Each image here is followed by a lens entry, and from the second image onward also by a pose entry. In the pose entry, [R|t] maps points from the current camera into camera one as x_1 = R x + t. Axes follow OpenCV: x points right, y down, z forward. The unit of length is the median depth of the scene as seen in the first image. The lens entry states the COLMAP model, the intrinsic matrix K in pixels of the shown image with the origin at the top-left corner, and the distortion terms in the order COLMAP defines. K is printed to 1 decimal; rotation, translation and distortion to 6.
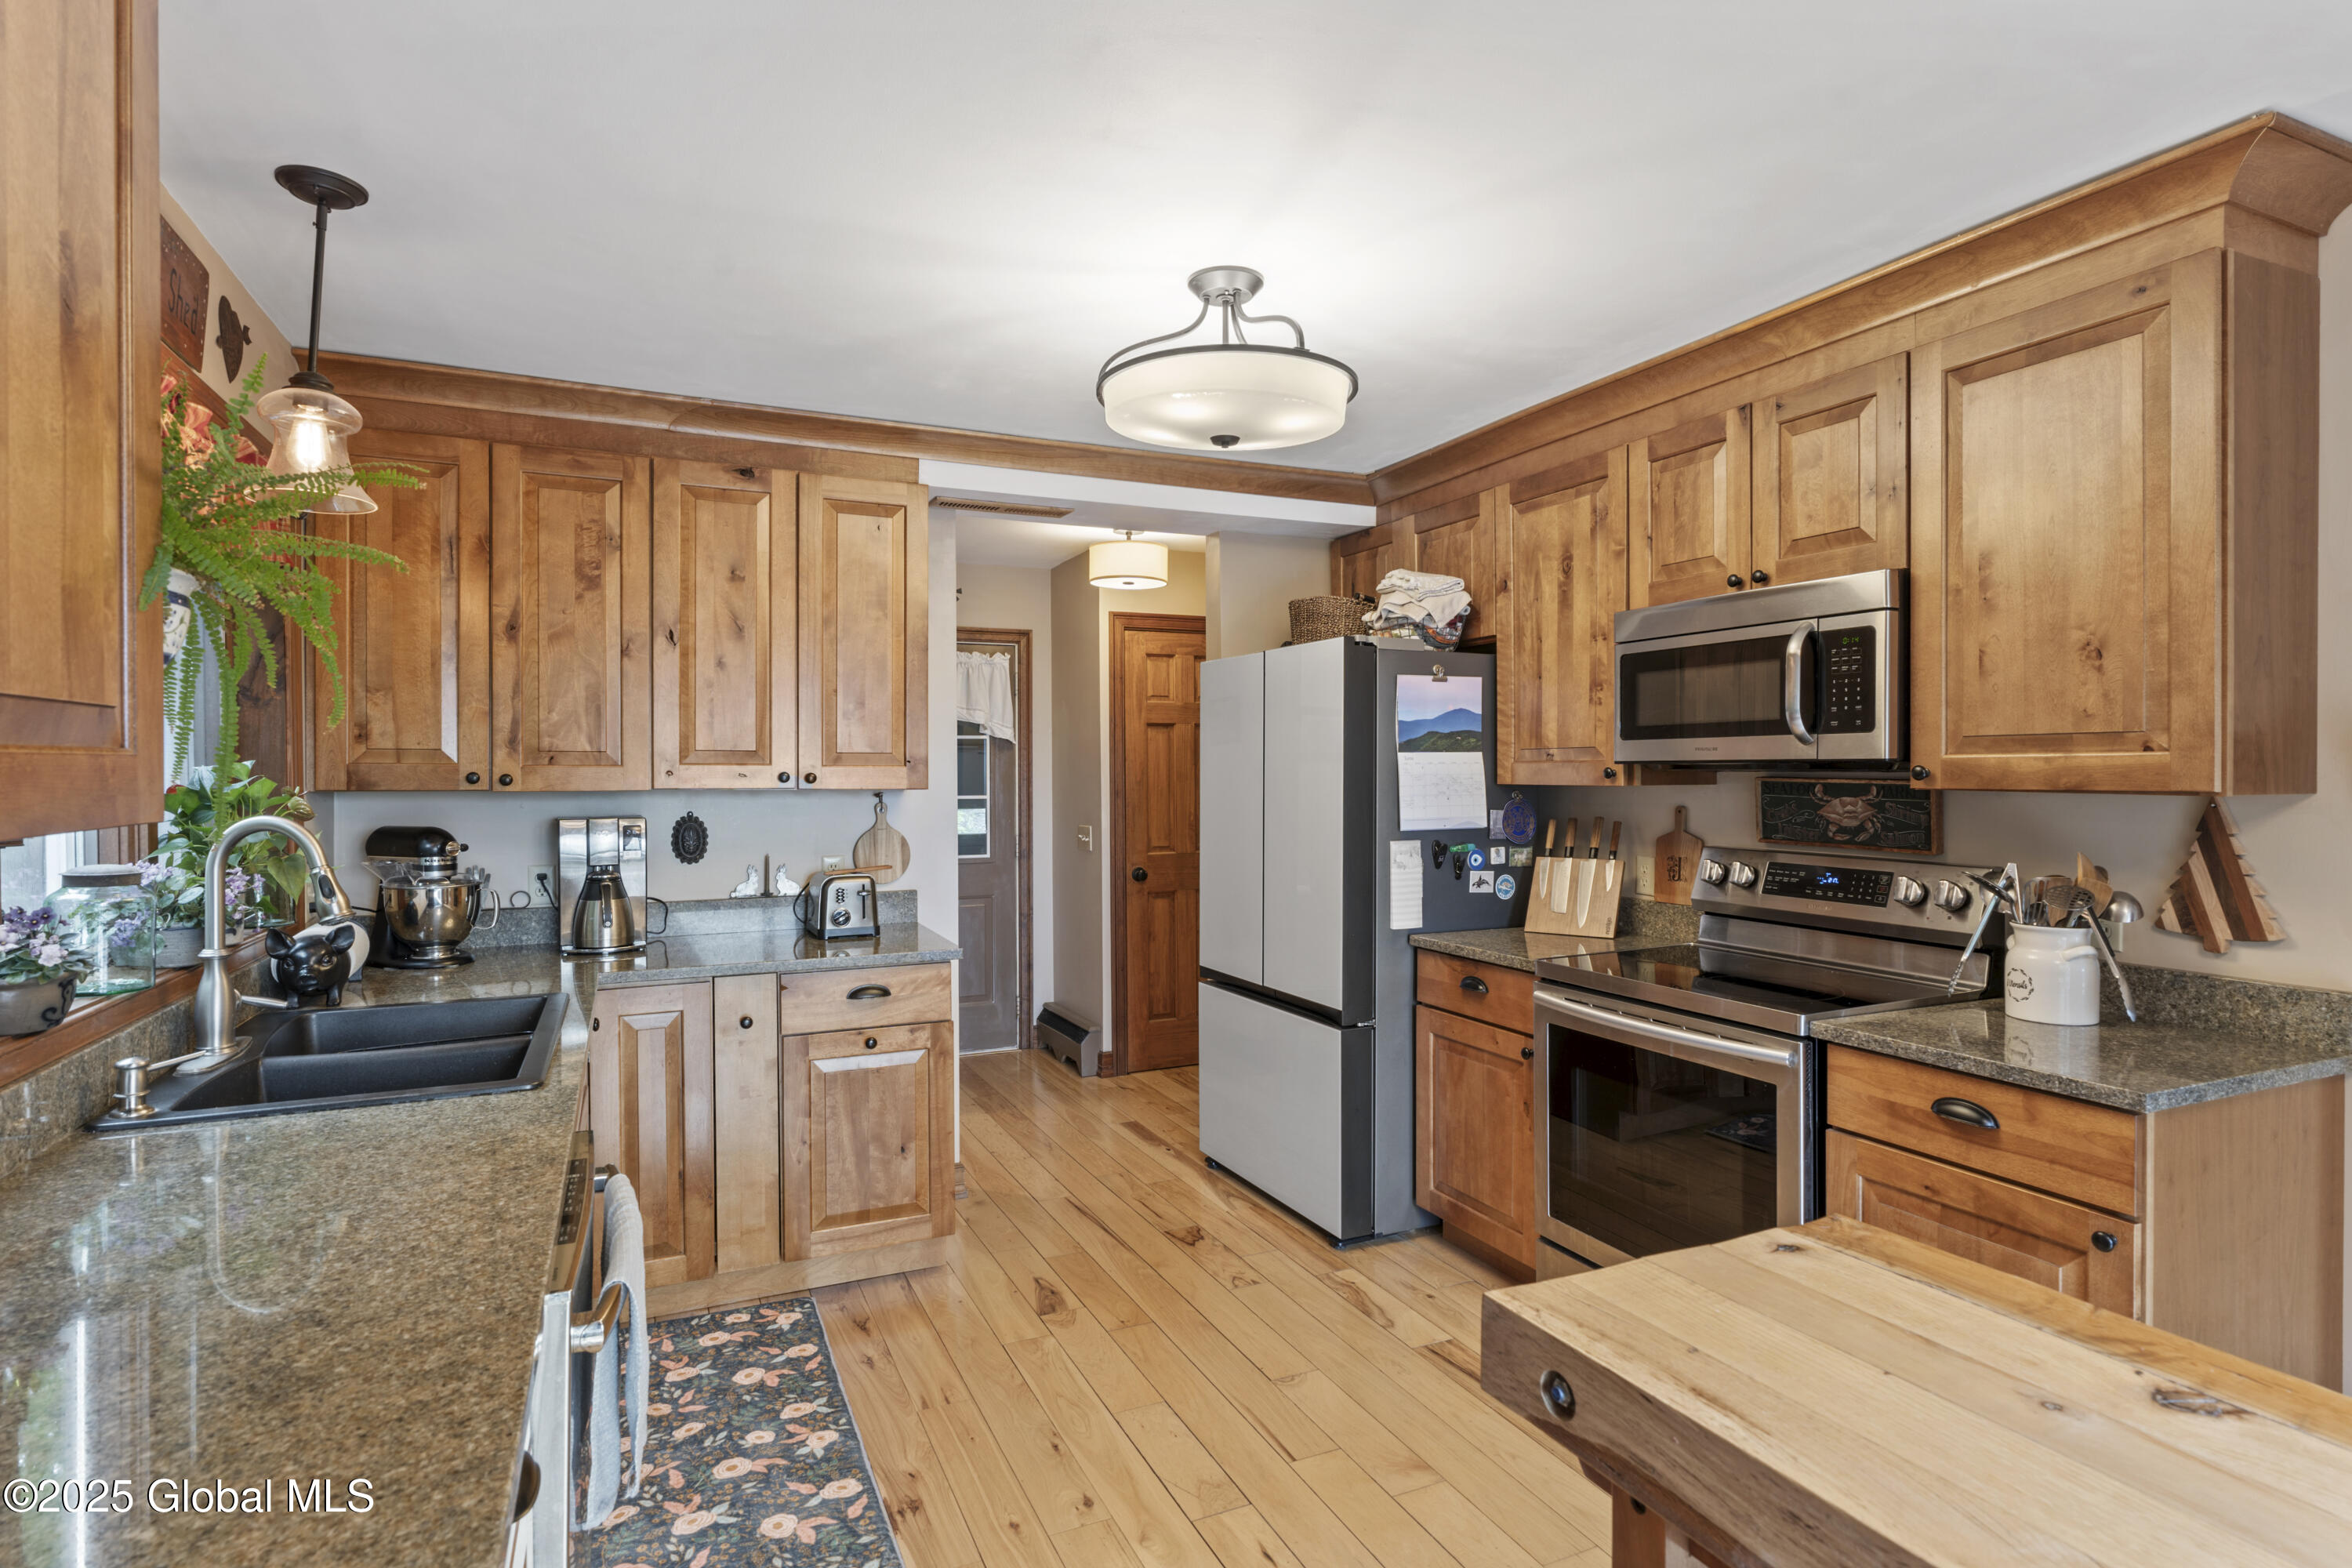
lens RADIAL K [[1142.7, 0, 1253.4], [0, 1142.7, 773.5], [0, 0, 1]] dist [-0.008729, 0.001786]
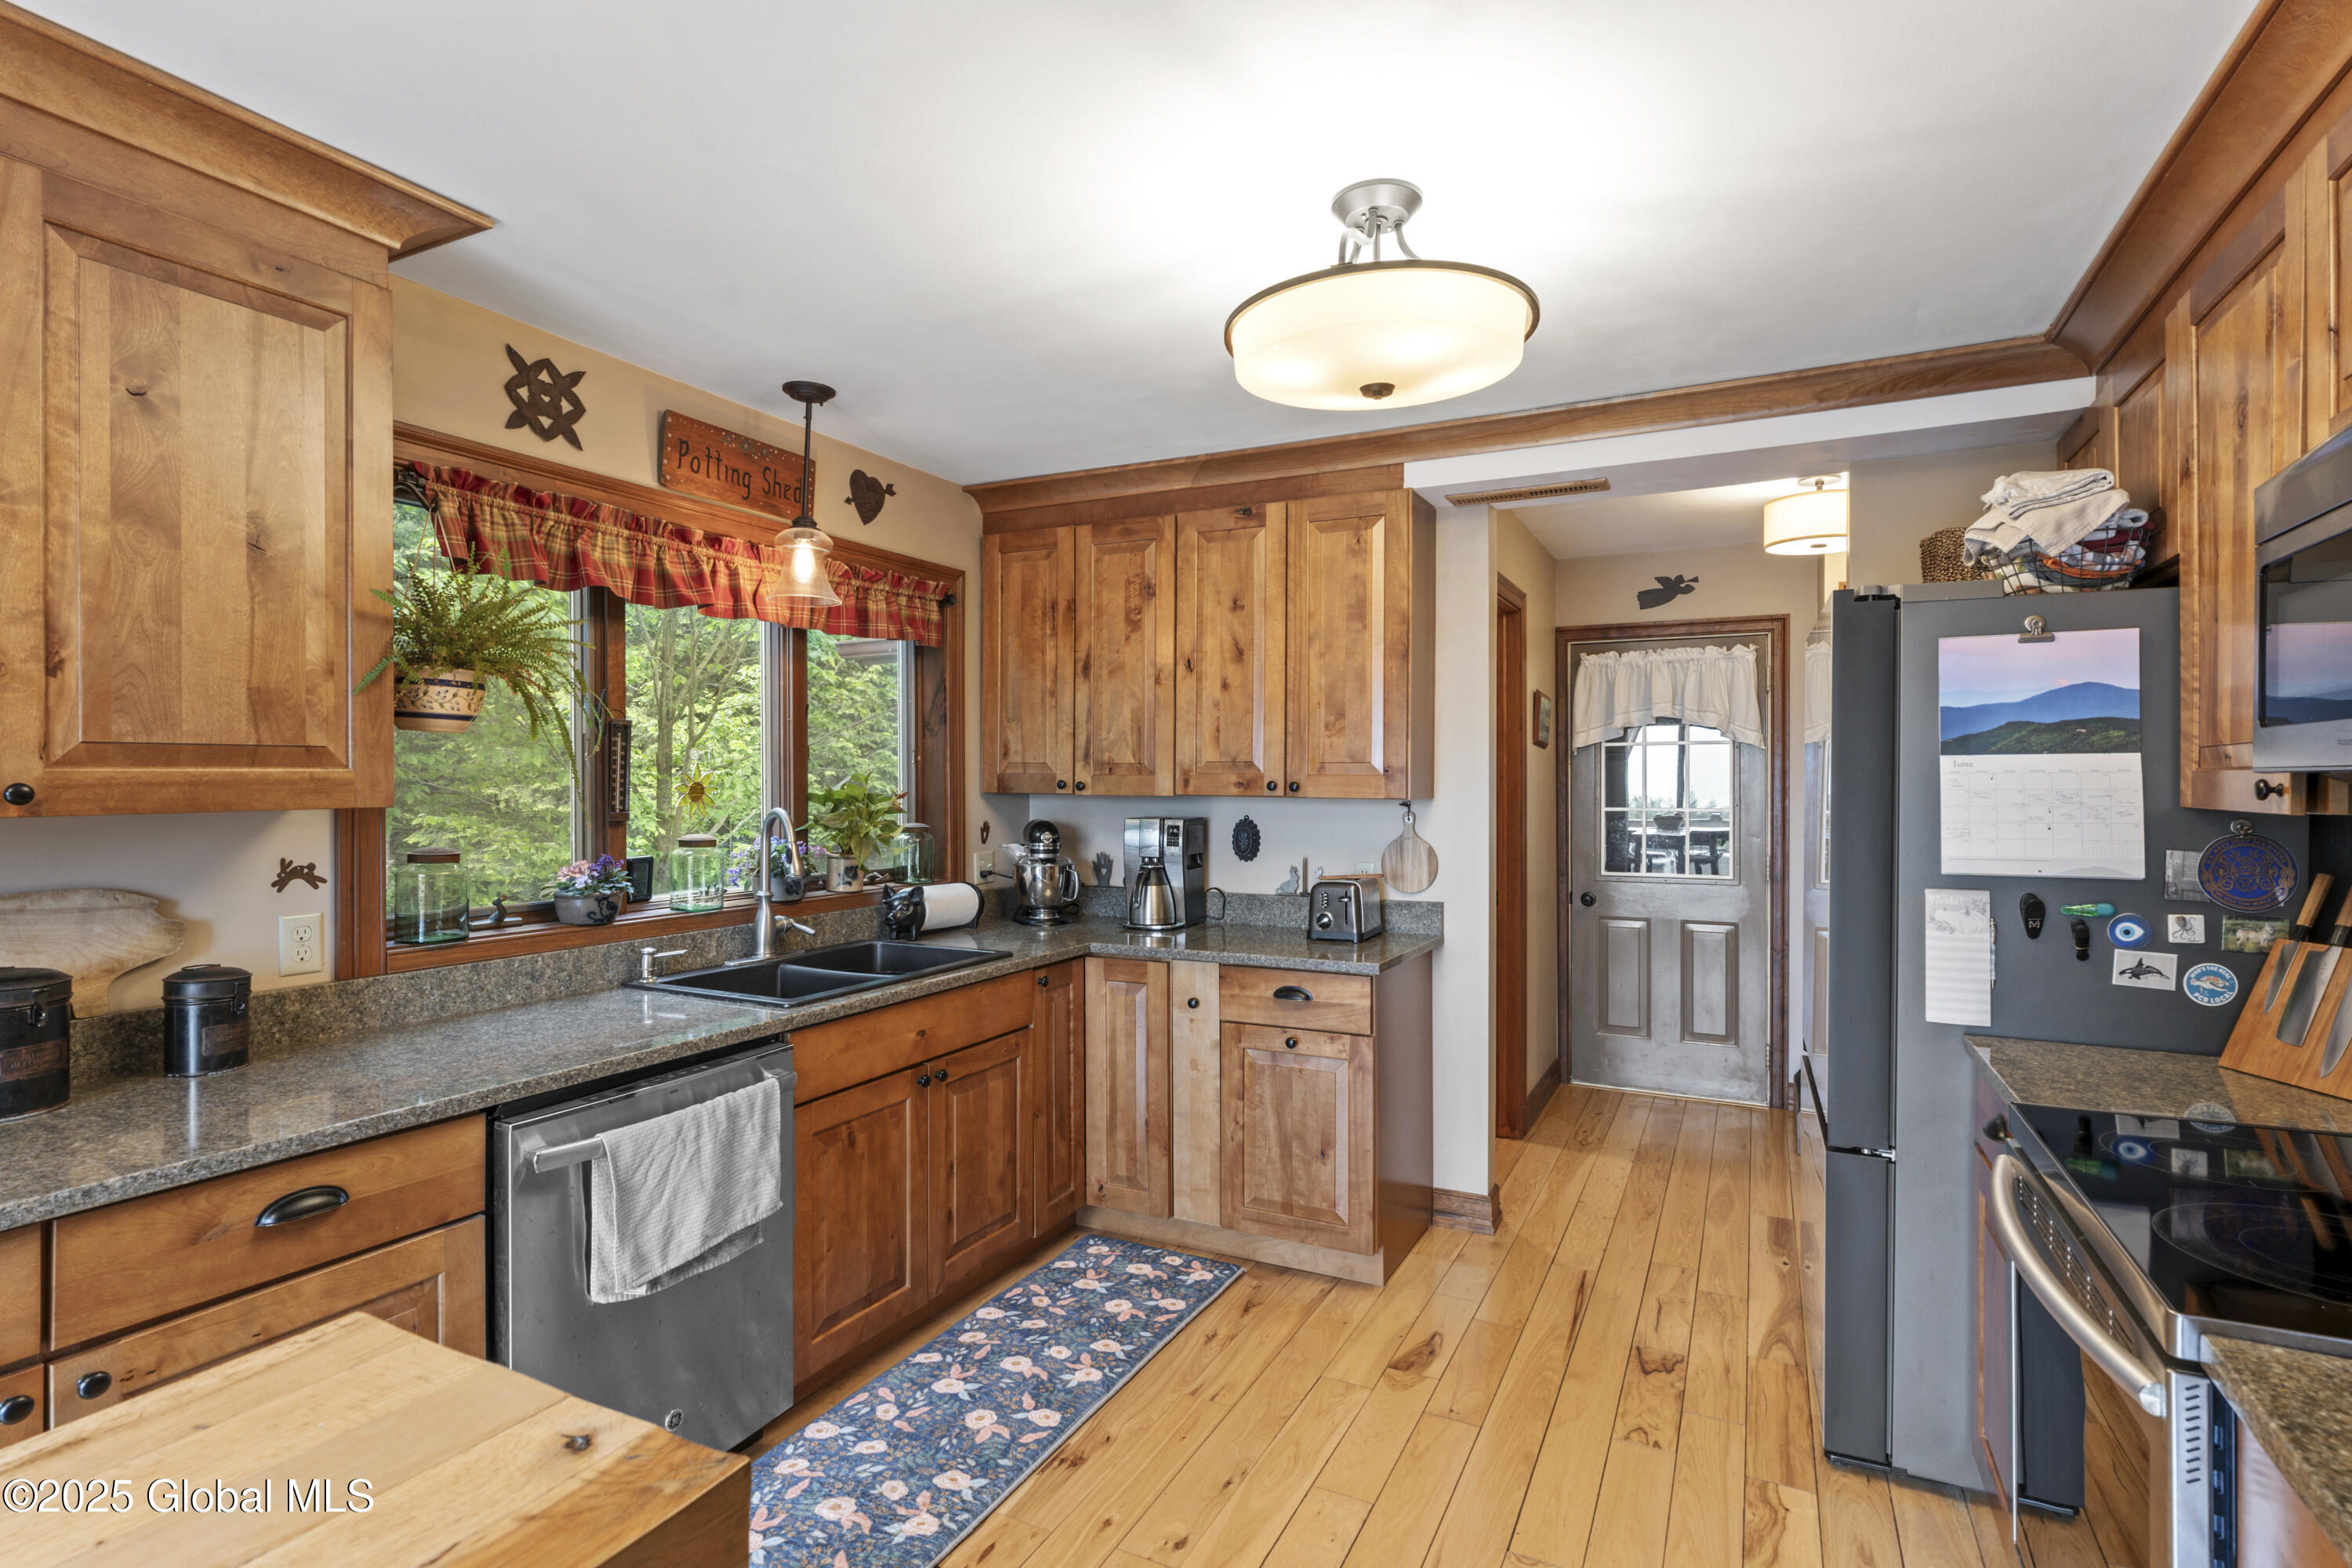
lens RADIAL K [[1142.7, 0, 1186.6], [0, 1142.7, 782.6], [0, 0, 1]] dist [-0.008729, 0.001786]
pose [[0.623081, 0.005327, -0.782139, 0.412963], [-0.005840, 0.999981, 0.002158, -0.001659], [0.782135, 0.003223, 0.623100, 0.277390]]
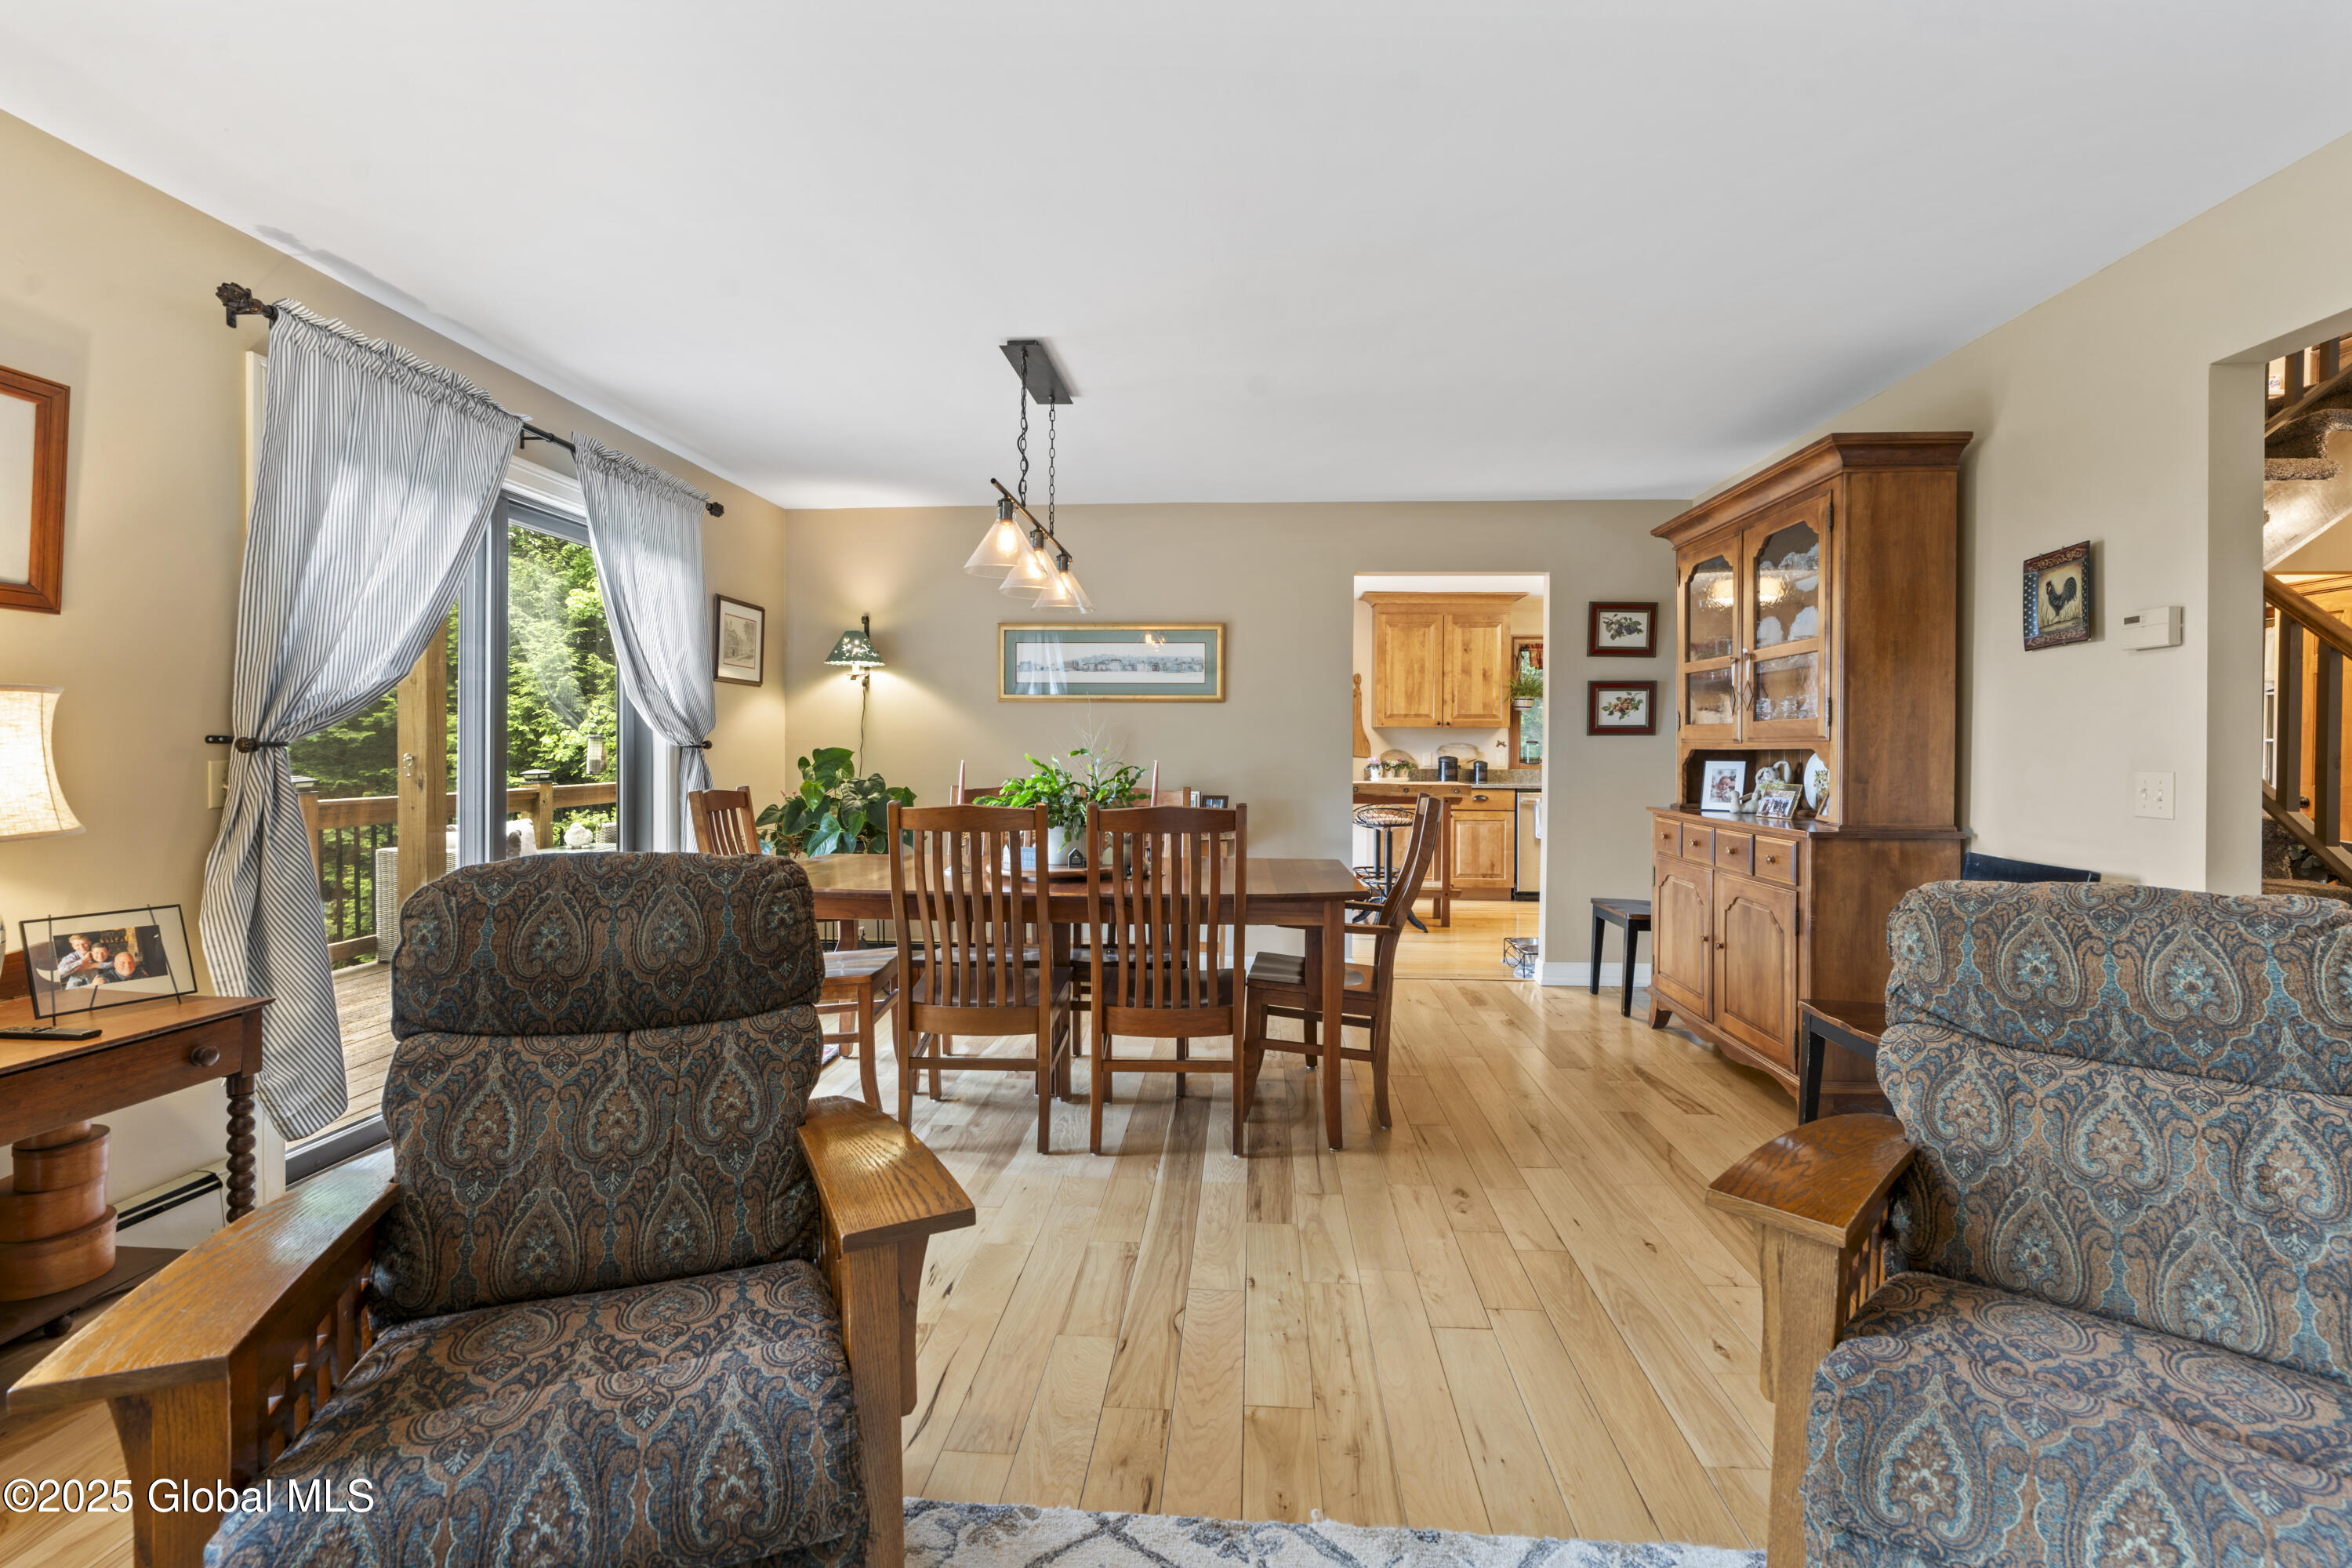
lens RADIAL K [[1082.1, 0, 1183.1], [0, 1082.1, 758.2], [0, 0, 1]] dist [-0.001052, -0.000014]
pose [[-0.472980, 0.006518, -0.881049, 2.472722], [-0.010662, 0.999857, 0.013121, 0.067512], [0.881008, 0.015600, -0.472843, 0.902483]]
